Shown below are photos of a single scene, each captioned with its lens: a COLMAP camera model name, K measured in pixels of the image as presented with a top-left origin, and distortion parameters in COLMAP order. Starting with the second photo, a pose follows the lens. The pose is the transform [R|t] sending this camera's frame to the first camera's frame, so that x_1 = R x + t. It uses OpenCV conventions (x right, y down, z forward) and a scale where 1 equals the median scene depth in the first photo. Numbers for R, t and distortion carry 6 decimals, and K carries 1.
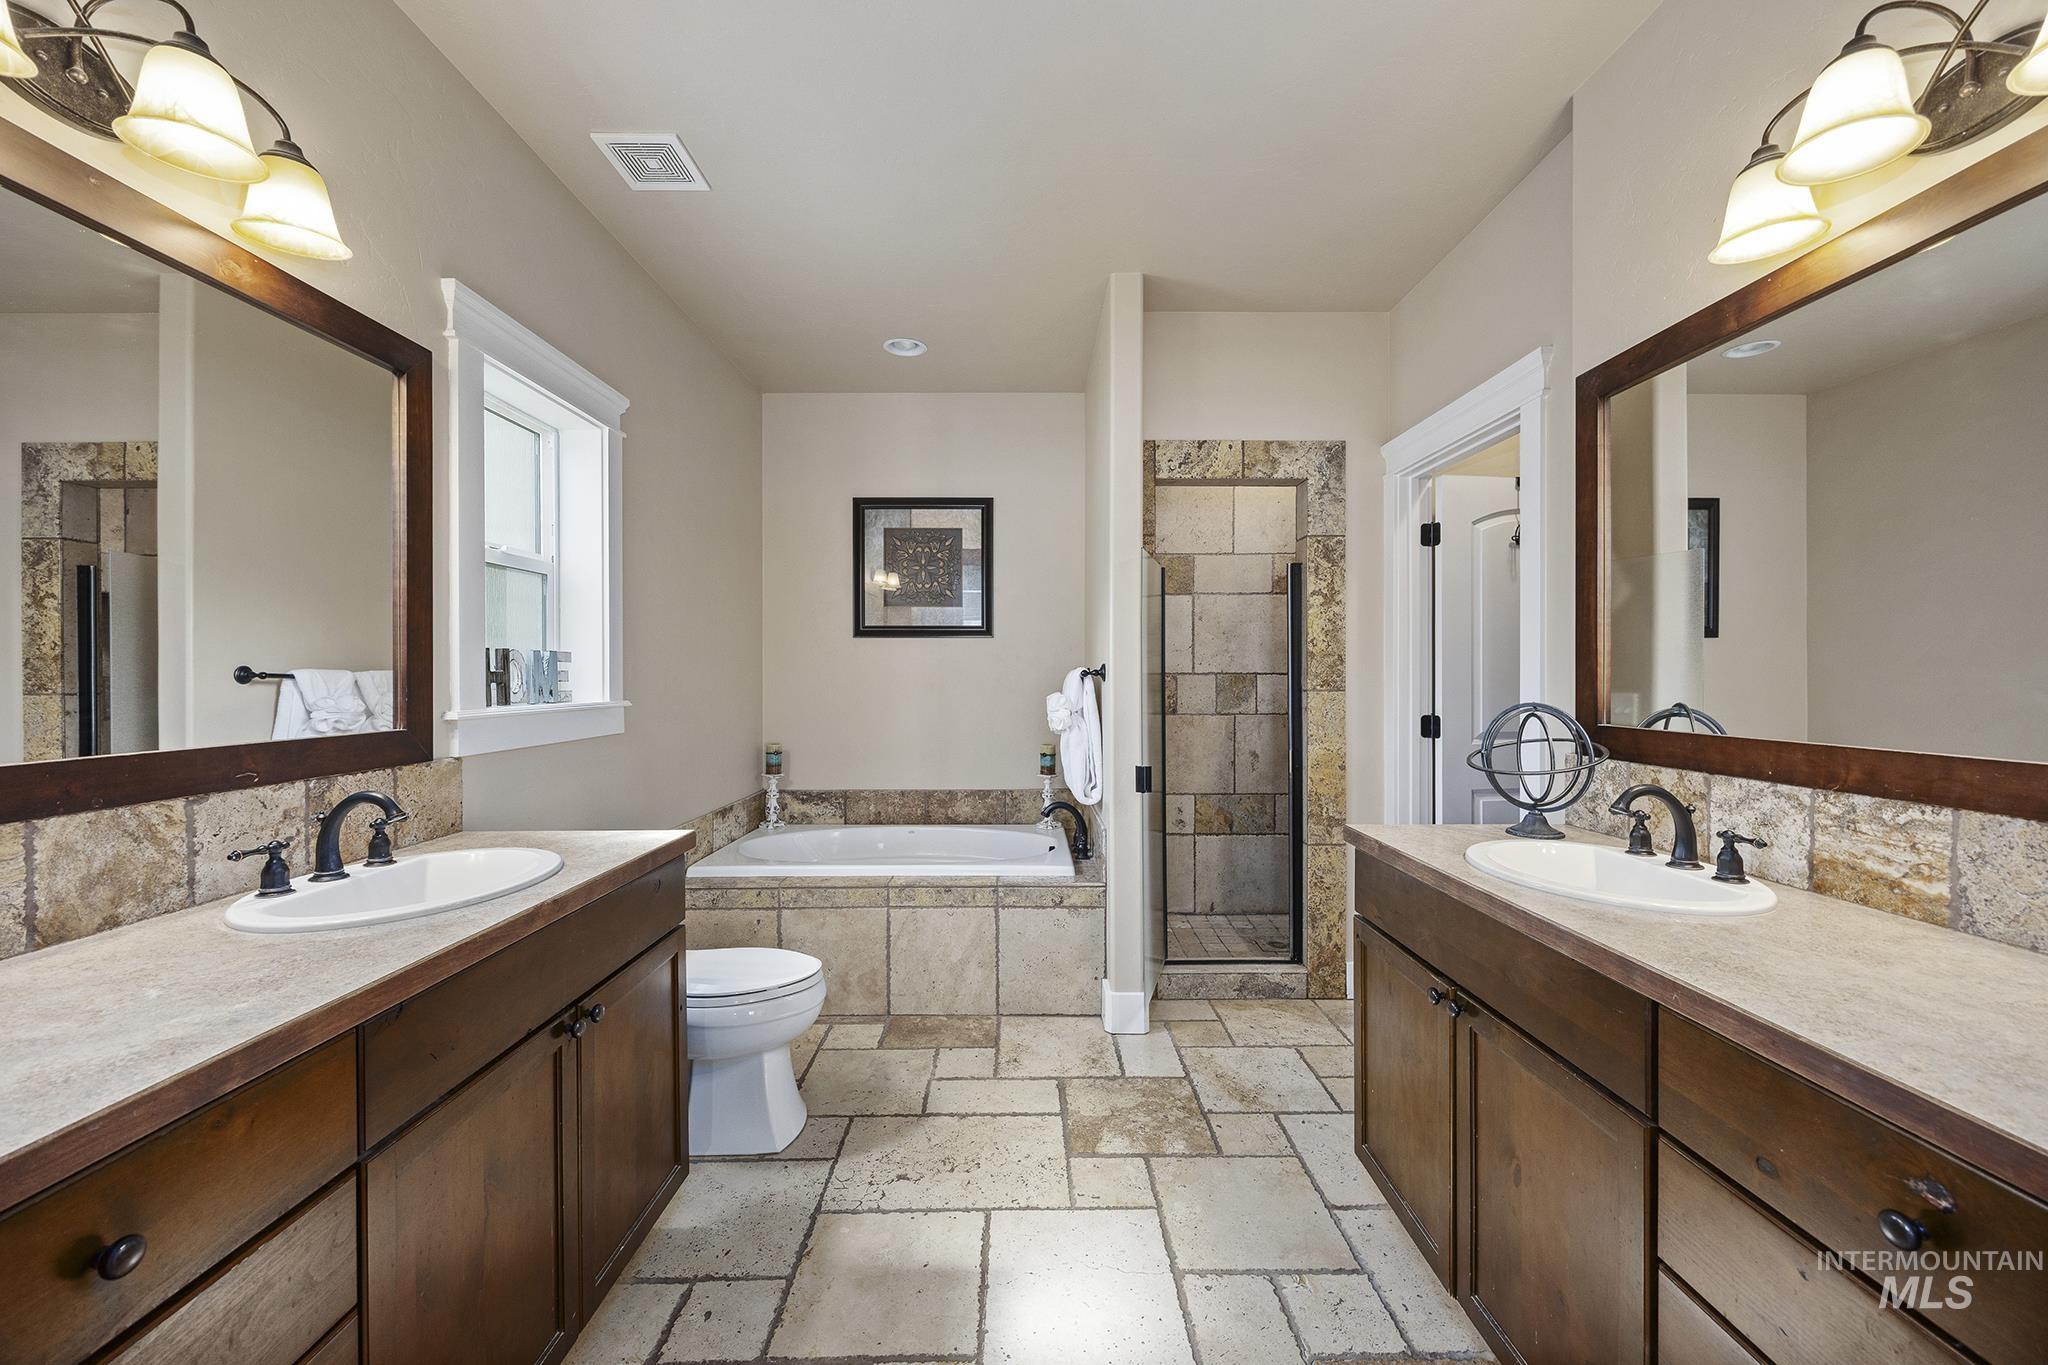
lens RADIAL K [[786.3, 0, 1024.0], [0, 786.3, 682.5], [0, 0, 1]] dist [0.000756, -0.000136]
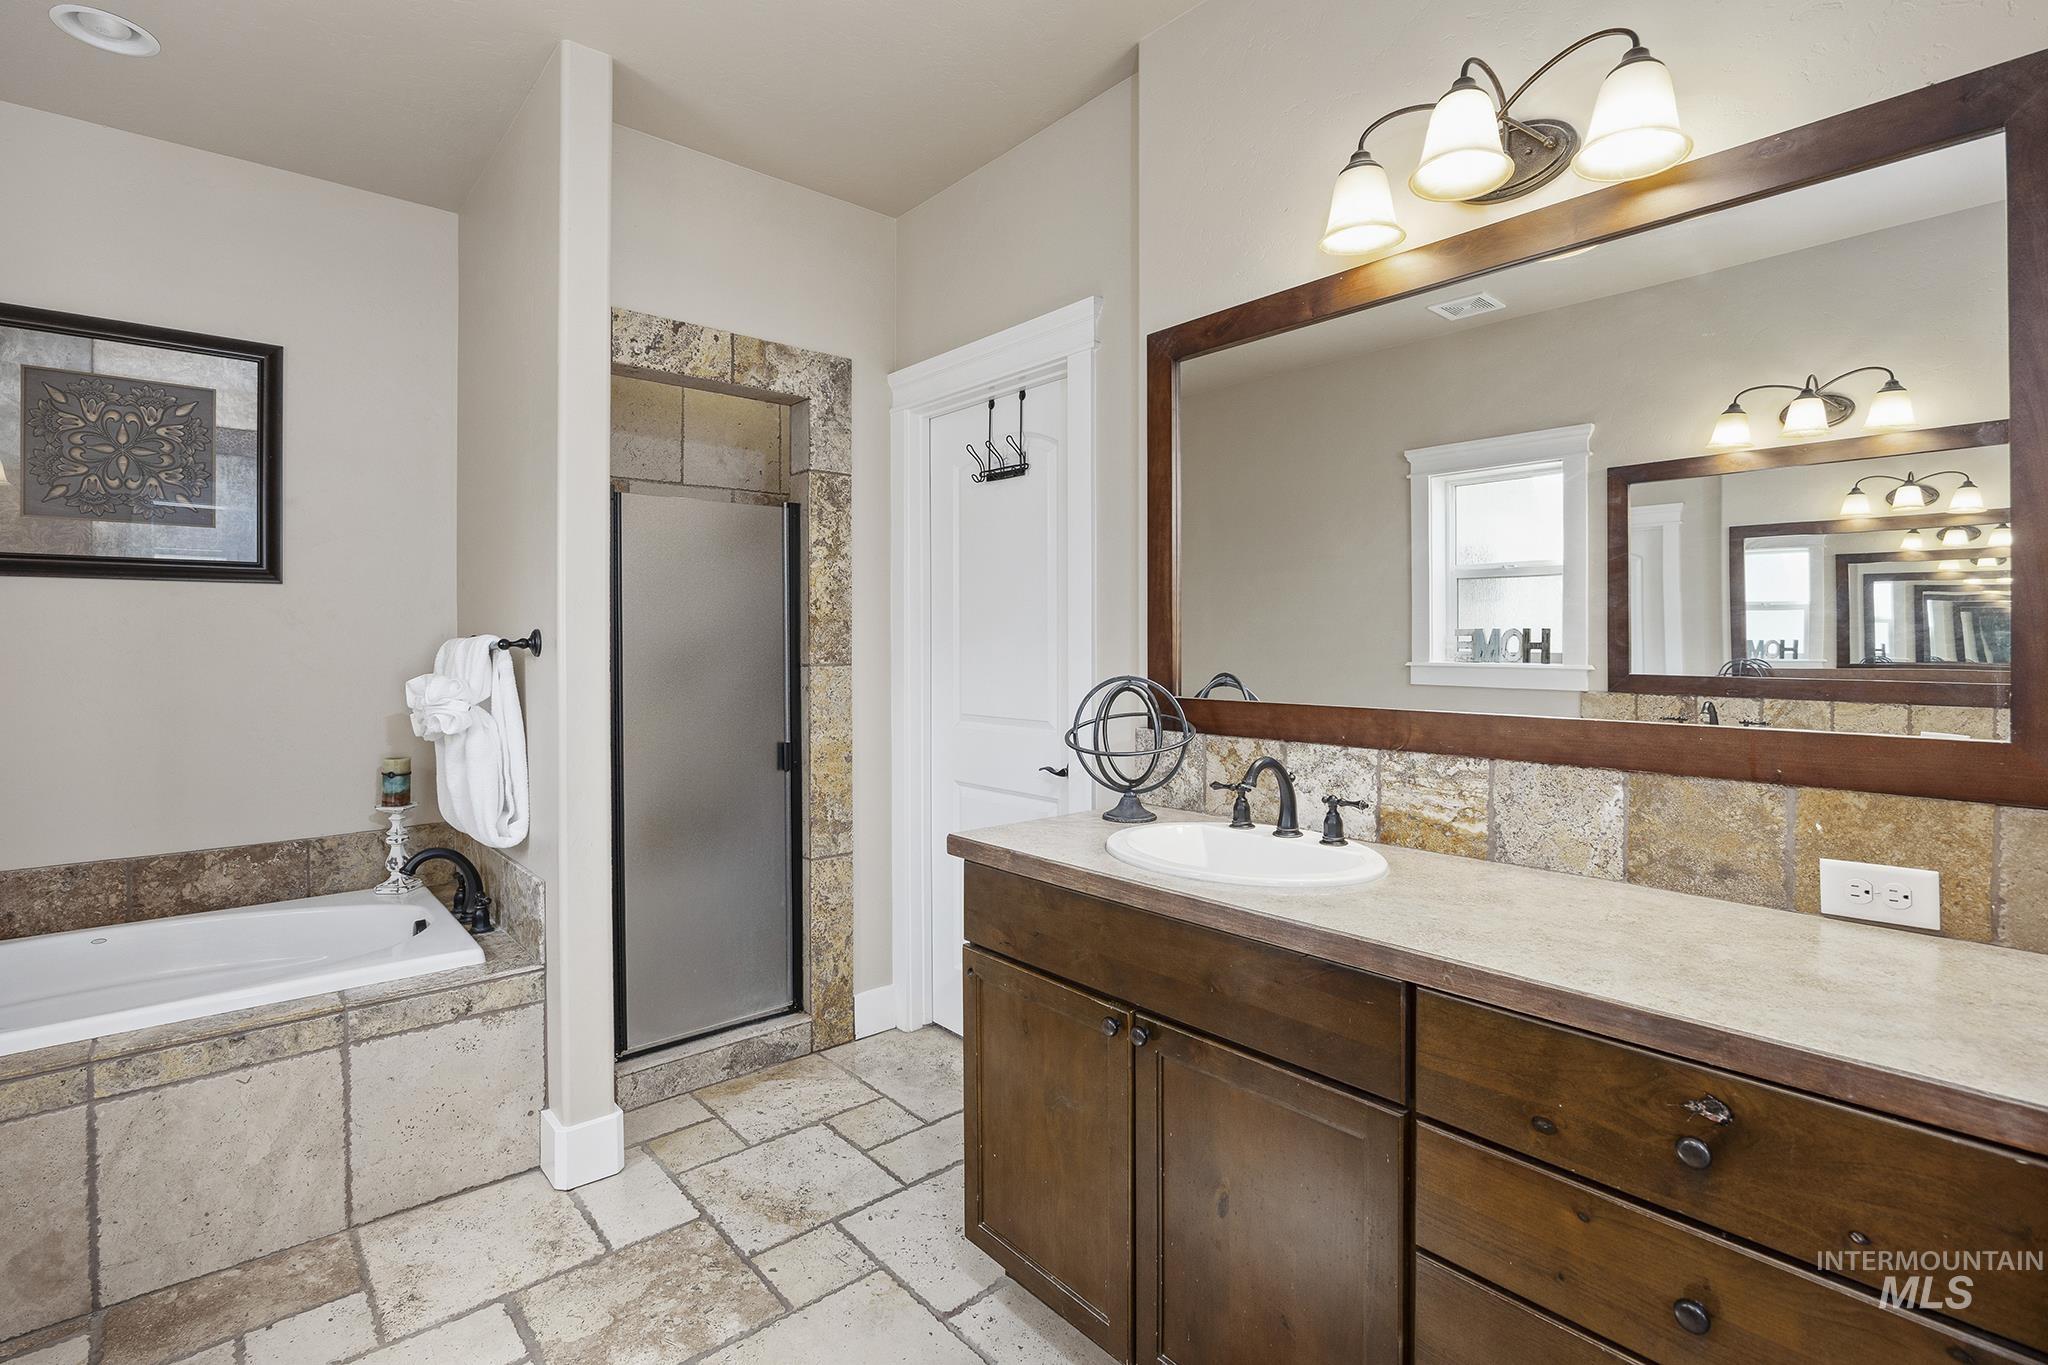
lens RADIAL K [[951.9, 0, 1014.7], [0, 951.9, 647.7], [0, 0, 1]] dist [-0.014437, 0.001462]
pose [[0.760817, -0.005599, 0.648943, -0.120333], [0.008718, 0.999961, -0.001594, -0.004606], [-0.648908, 0.006871, 0.760836, 0.157507]]
